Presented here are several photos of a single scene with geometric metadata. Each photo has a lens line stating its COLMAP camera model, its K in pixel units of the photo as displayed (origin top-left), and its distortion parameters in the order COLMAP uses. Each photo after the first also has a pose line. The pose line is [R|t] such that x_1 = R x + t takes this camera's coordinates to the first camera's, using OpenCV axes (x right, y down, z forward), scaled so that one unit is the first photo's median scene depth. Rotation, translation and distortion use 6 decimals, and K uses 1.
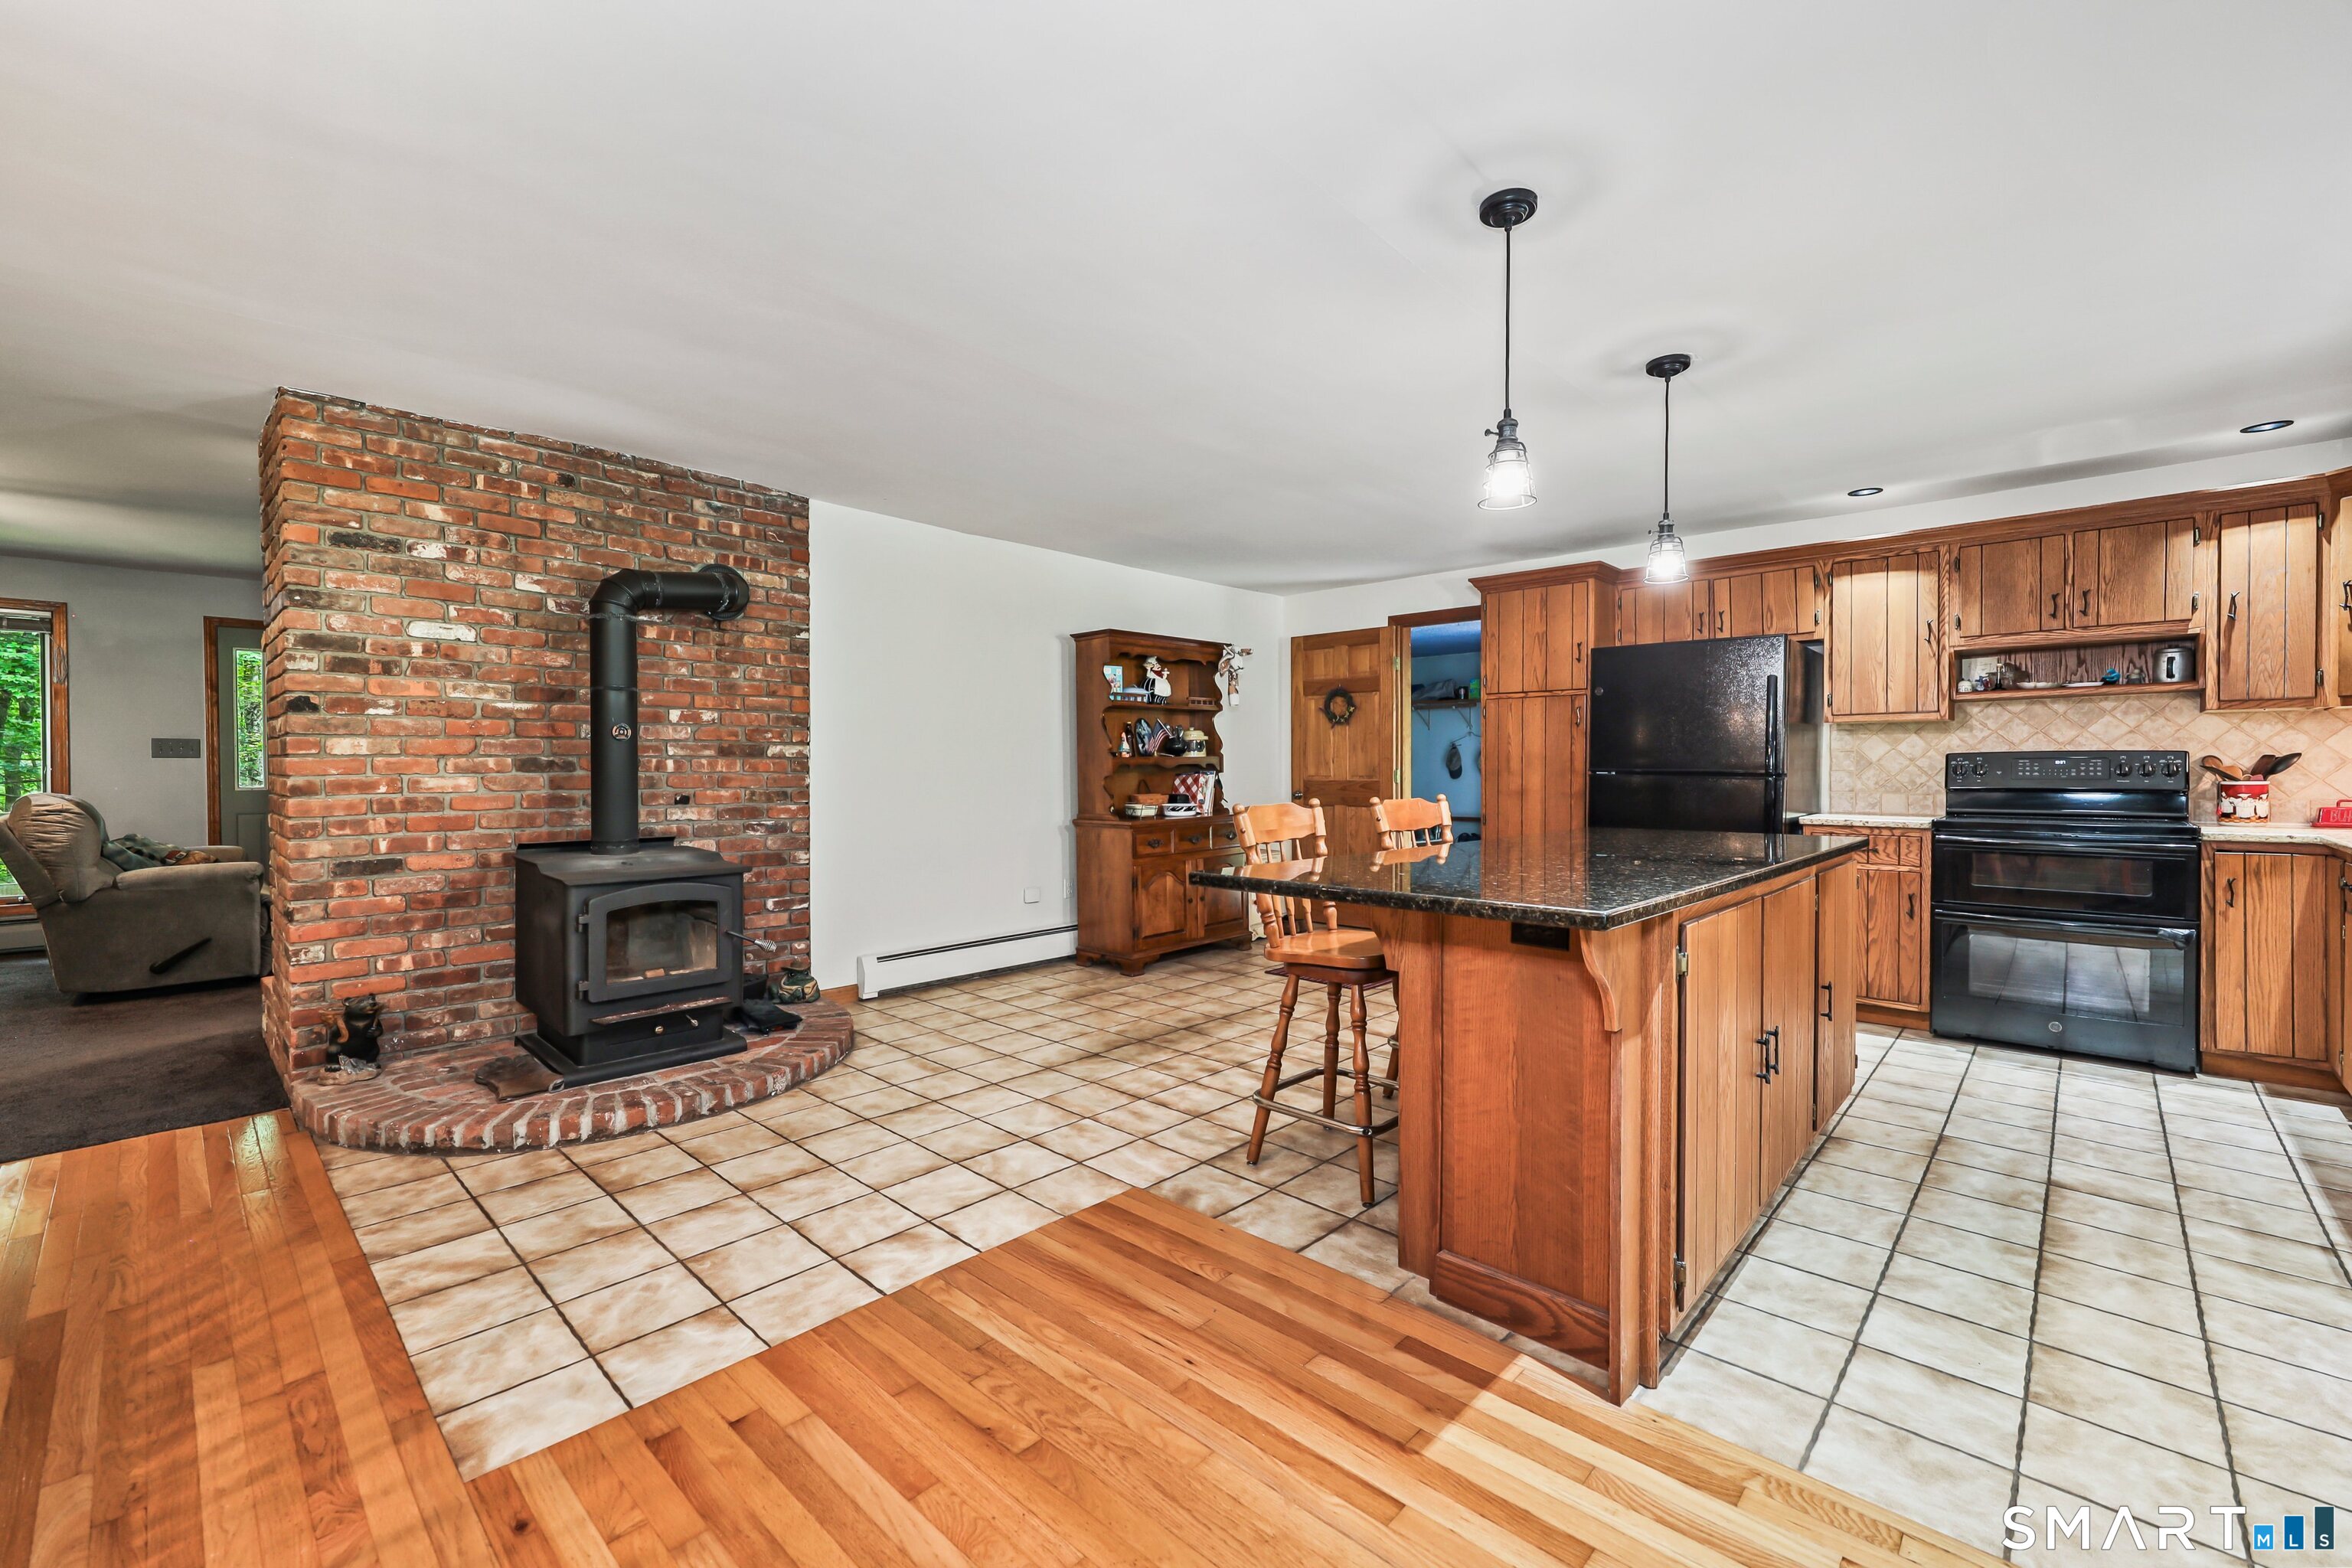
lens RADIAL K [[966.0, 0, 1165.1], [0, 966.0, 783.3], [0, 0, 1]] dist [0.003385, -0.000443]
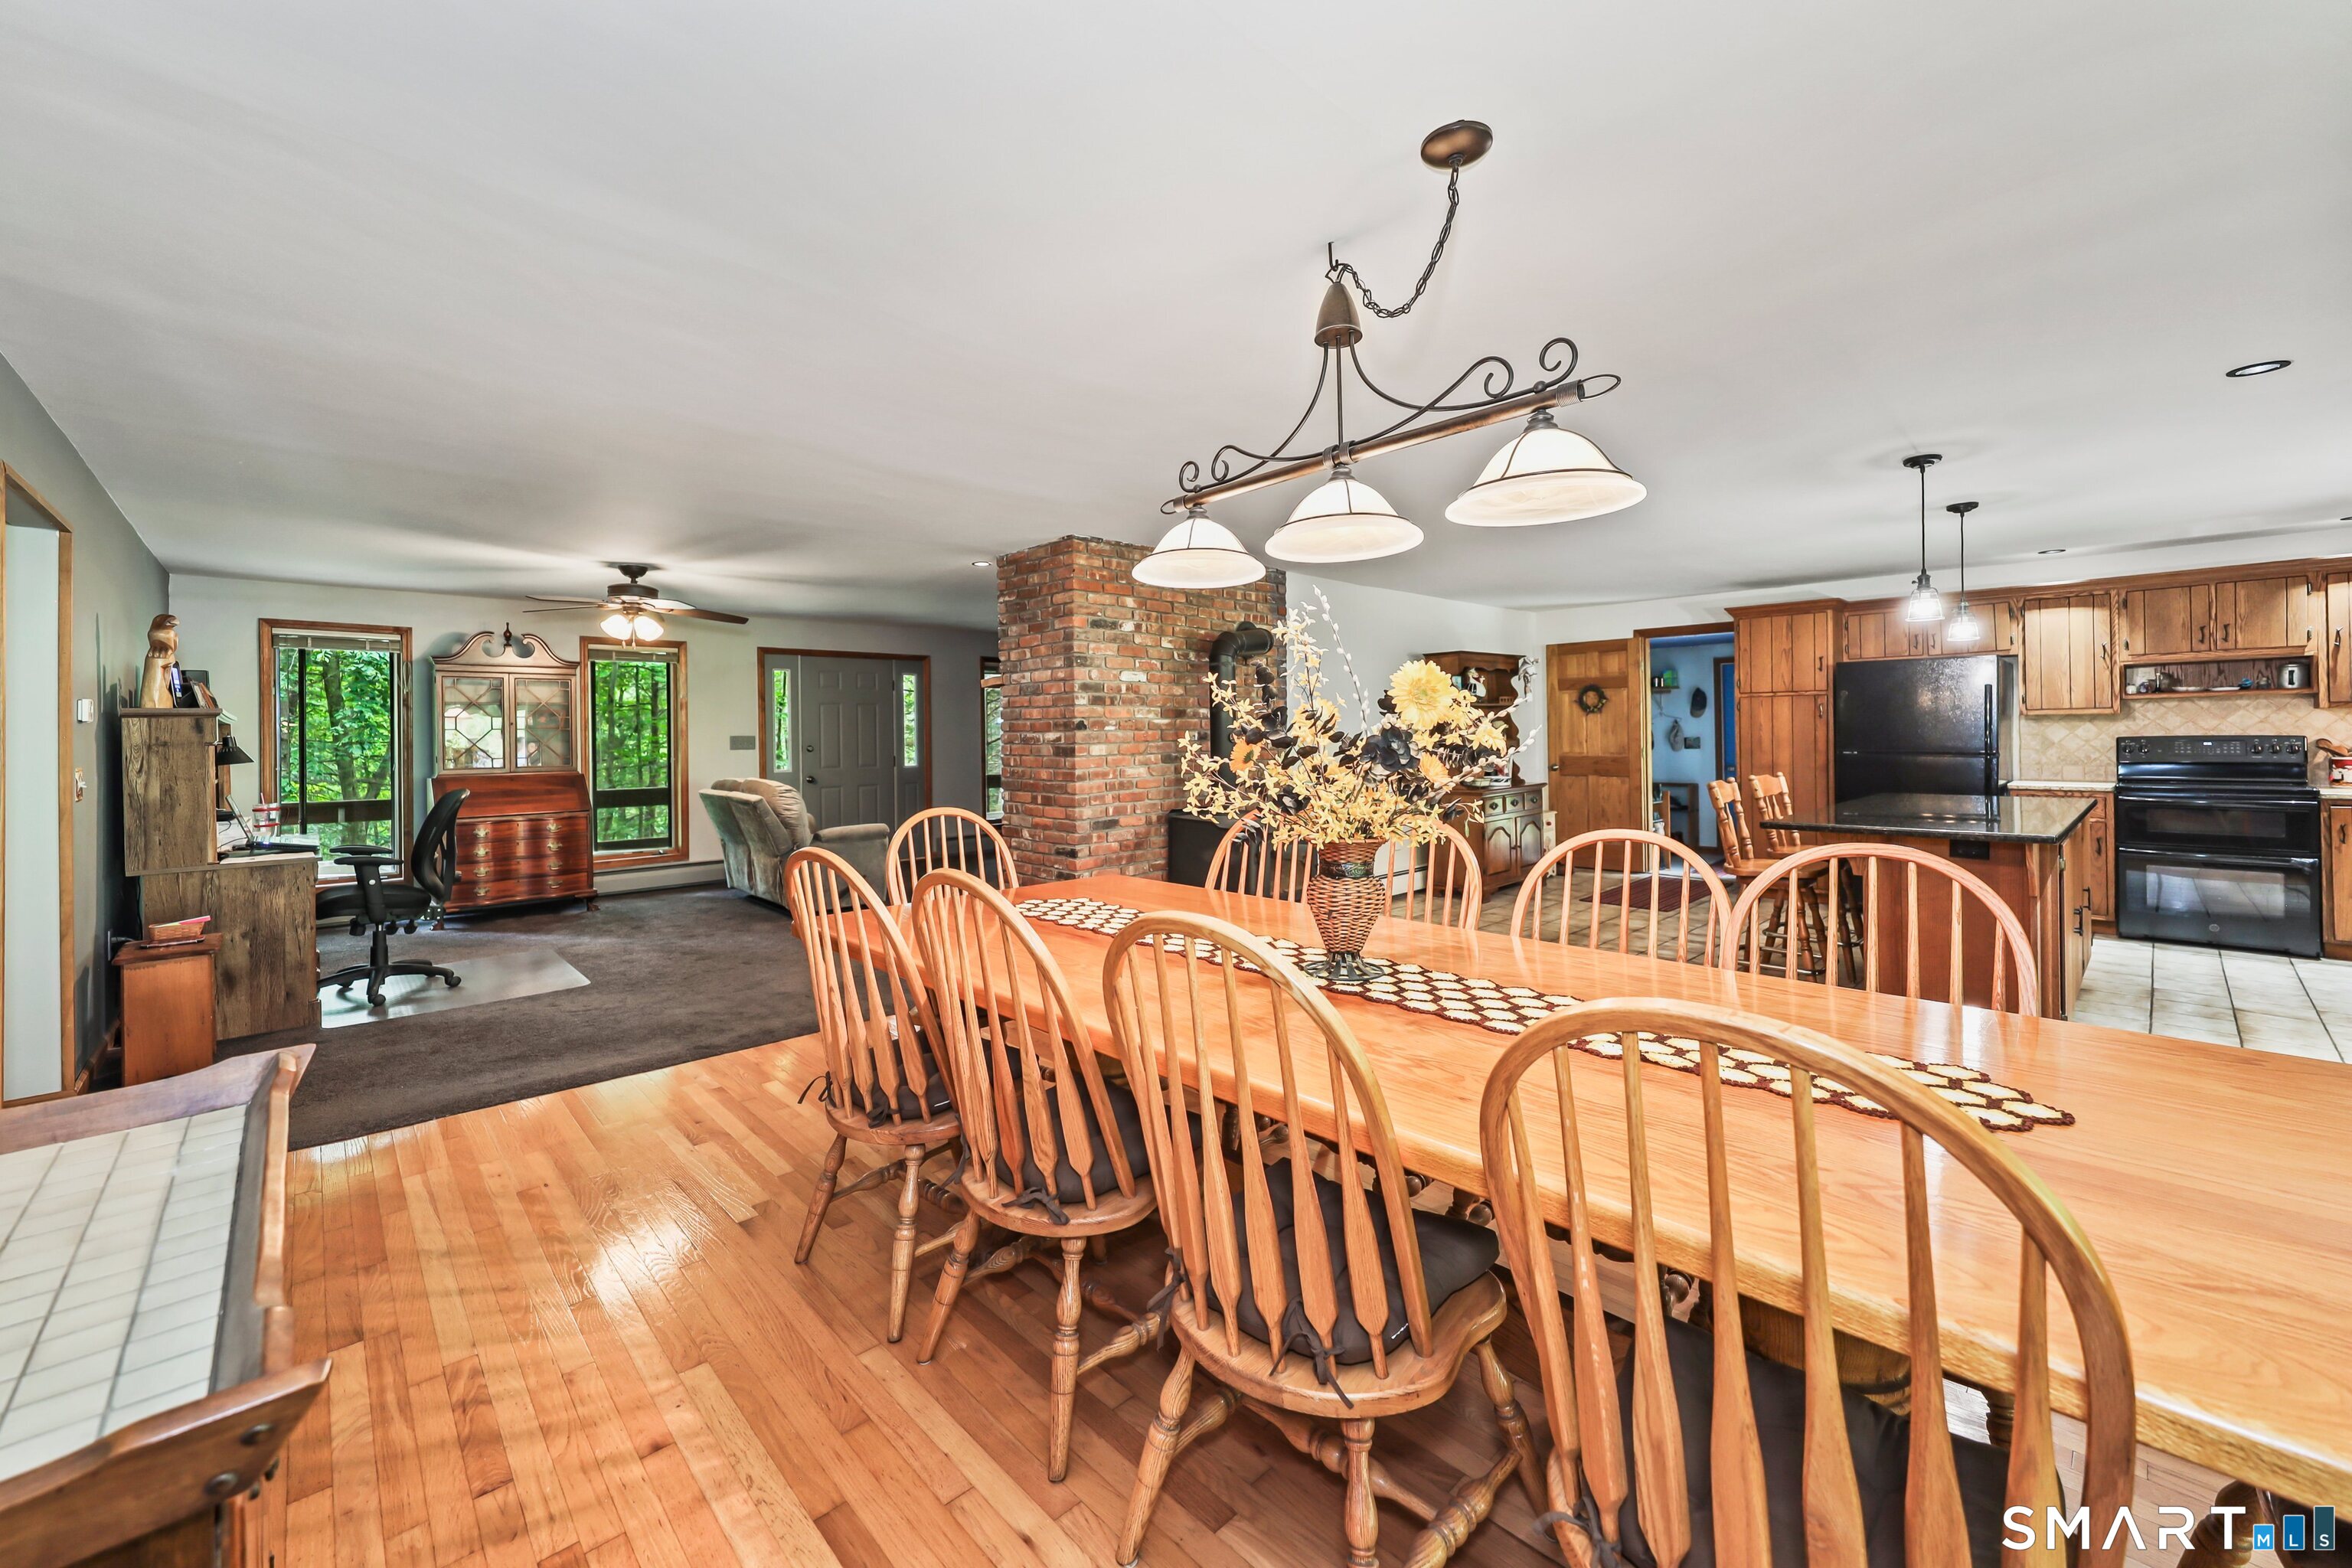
lens RADIAL K [[917.9, 0, 1169.6], [0, 917.9, 736.2], [0, 0, 1]] dist [0.000040, 0.000089]
pose [[0.998105, -0.012099, -0.060324, -0.568292], [0.011310, 0.999846, -0.013413, -0.035843], [0.060477, 0.012705, 0.998089, -0.480464]]
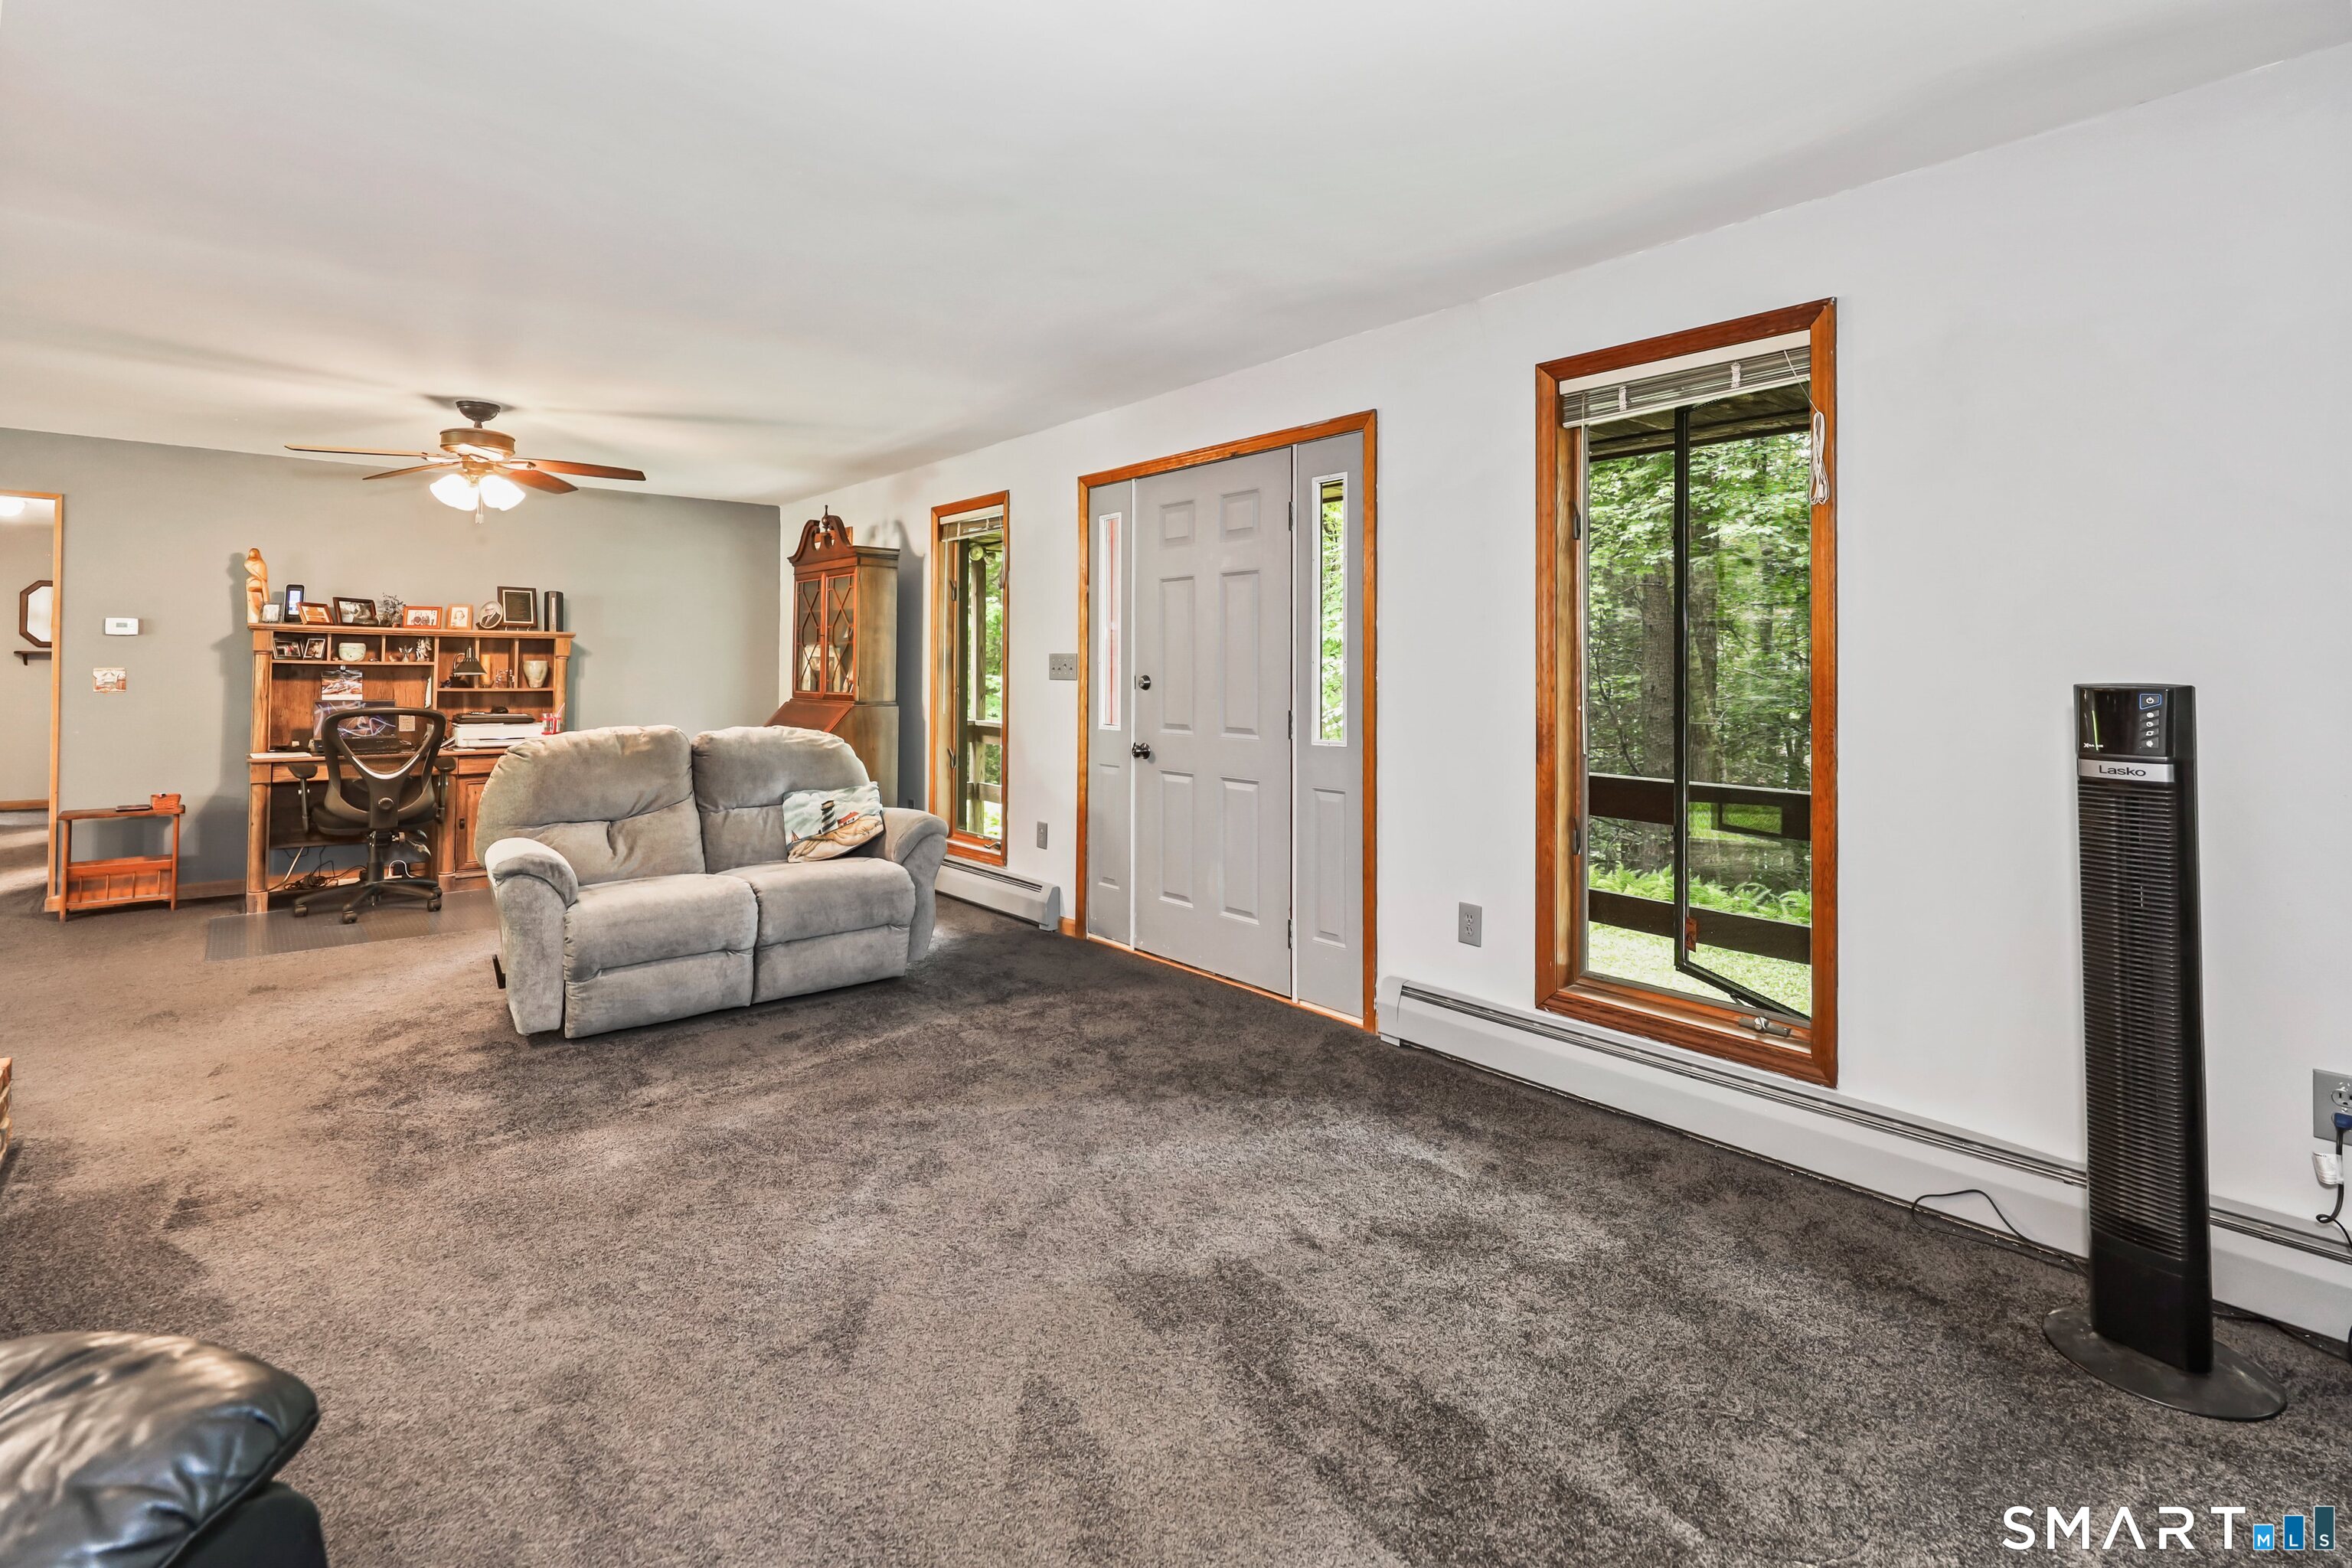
lens RADIAL K [[1100.5, 0, 1159.2], [0, 1100.5, 679.6], [0, 0, 1]] dist [-0.000402, -0.000124]
pose [[-0.114560, 0.011049, -0.993355, -0.364473], [-0.022622, 0.999650, 0.013728, -0.066364], [0.993159, 0.024045, -0.114270, 2.005504]]
